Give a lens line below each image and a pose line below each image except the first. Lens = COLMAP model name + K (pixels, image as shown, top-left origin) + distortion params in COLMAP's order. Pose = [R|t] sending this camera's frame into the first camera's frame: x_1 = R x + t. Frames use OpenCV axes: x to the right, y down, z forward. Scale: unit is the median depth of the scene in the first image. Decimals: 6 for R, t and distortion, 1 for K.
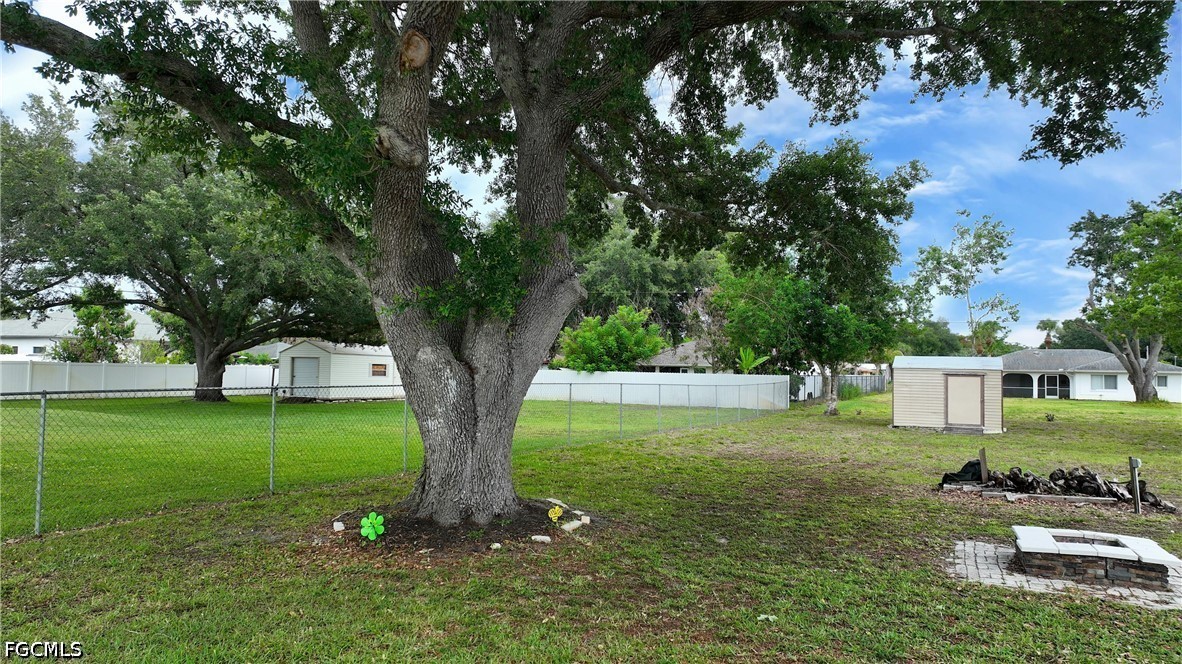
lens RADIAL K [[837.7, 0, 591.0], [0, 837.7, 332.0], [0, 0, 1]] dist [0.003061, 0.003577]
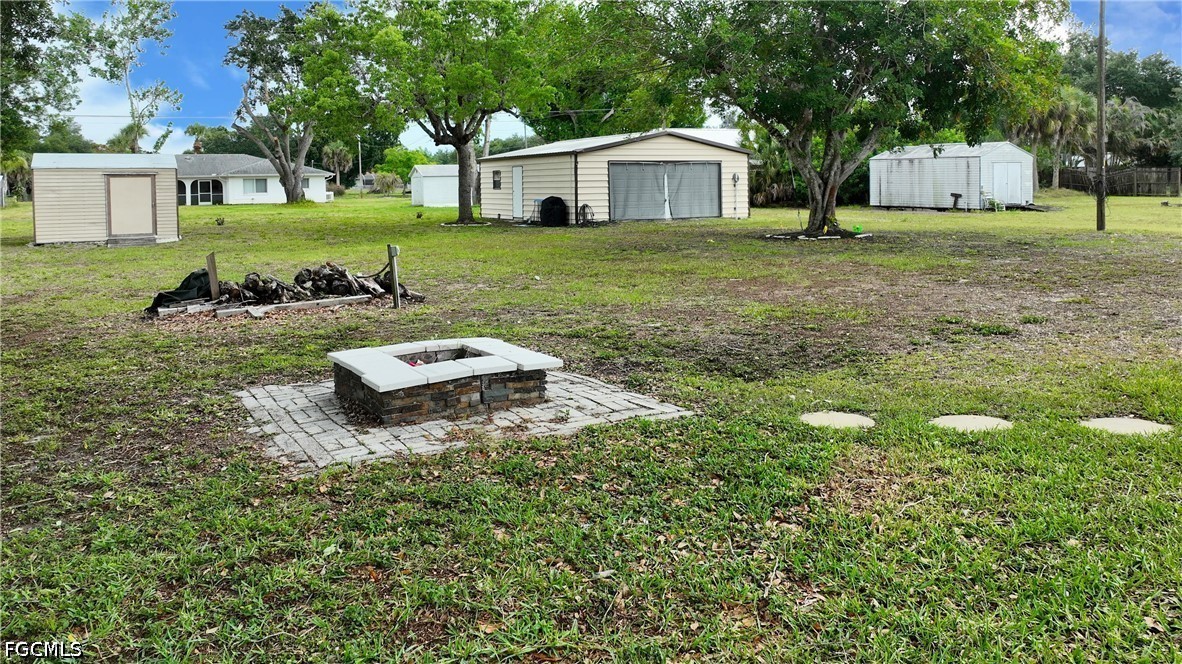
lens RADIAL K [[855.4, 0, 594.3], [0, 855.4, 213.5], [0, 0, 1]] dist [0.033481, 0.004062]
pose [[0.587926, -0.058439, 0.806801, 0.021745], [-0.008417, 0.996891, 0.078341, 0.018079], [-0.808871, -0.052849, 0.585606, 0.124121]]
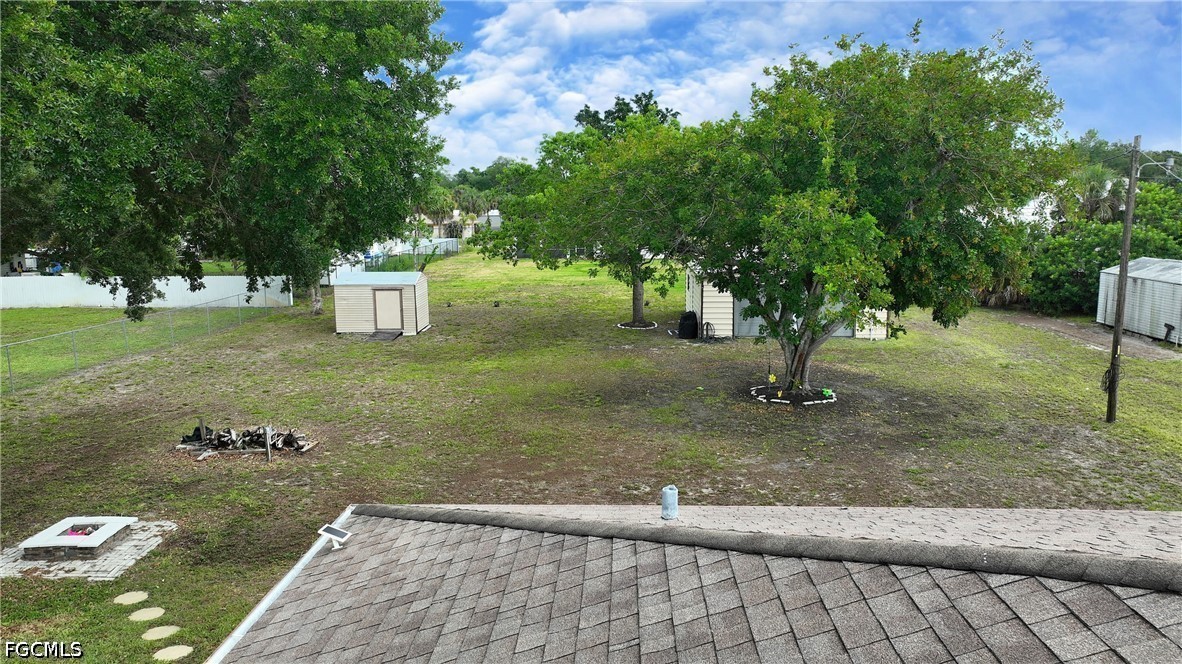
lens RADIAL K [[820.8, 0, 591.0], [0, 820.8, 332.0], [0, 0, 1]] dist [0.017787, 0.004133]
pose [[0.917829, -0.087985, 0.387103, 0.247388], [0.010681, 0.980249, 0.197477, -0.126292], [-0.396832, -0.177115, 0.900641, -0.233665]]
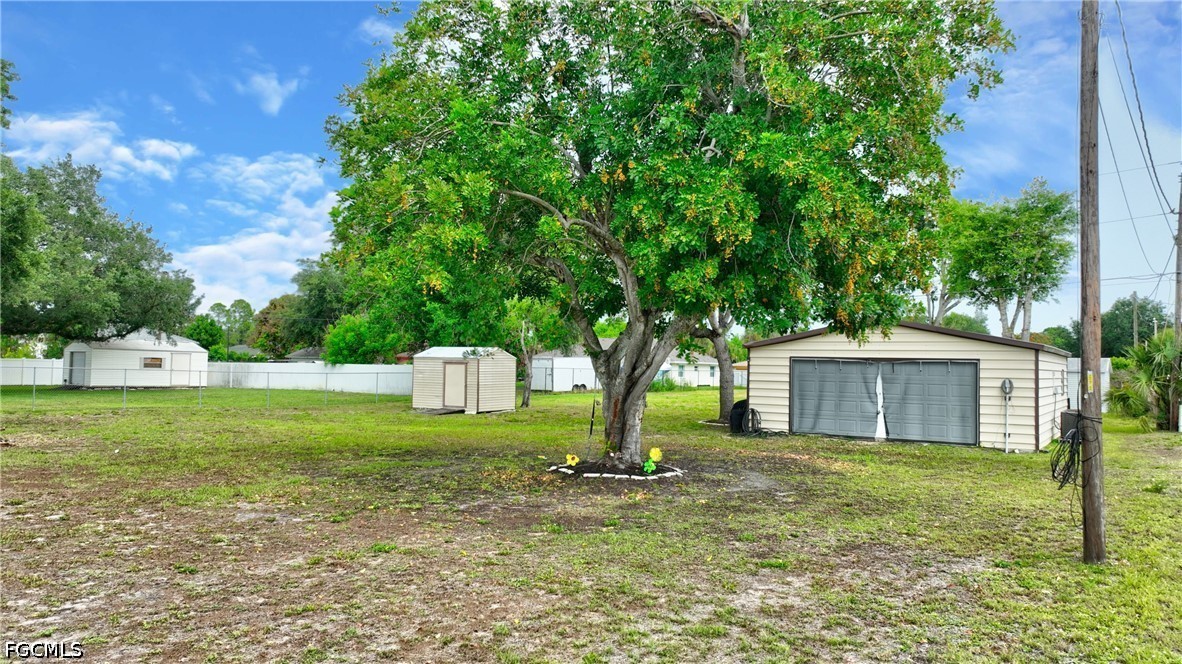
lens RADIAL K [[837.7, 0, 591.0], [0, 837.7, 332.0], [0, 0, 1]] dist [0.003061, 0.003577]
pose [[0.991563, -0.005666, -0.129502, 0.787344], [0.005828, 0.999983, 0.000875, 0.008679], [0.129495, -0.001623, 0.991579, -0.117911]]
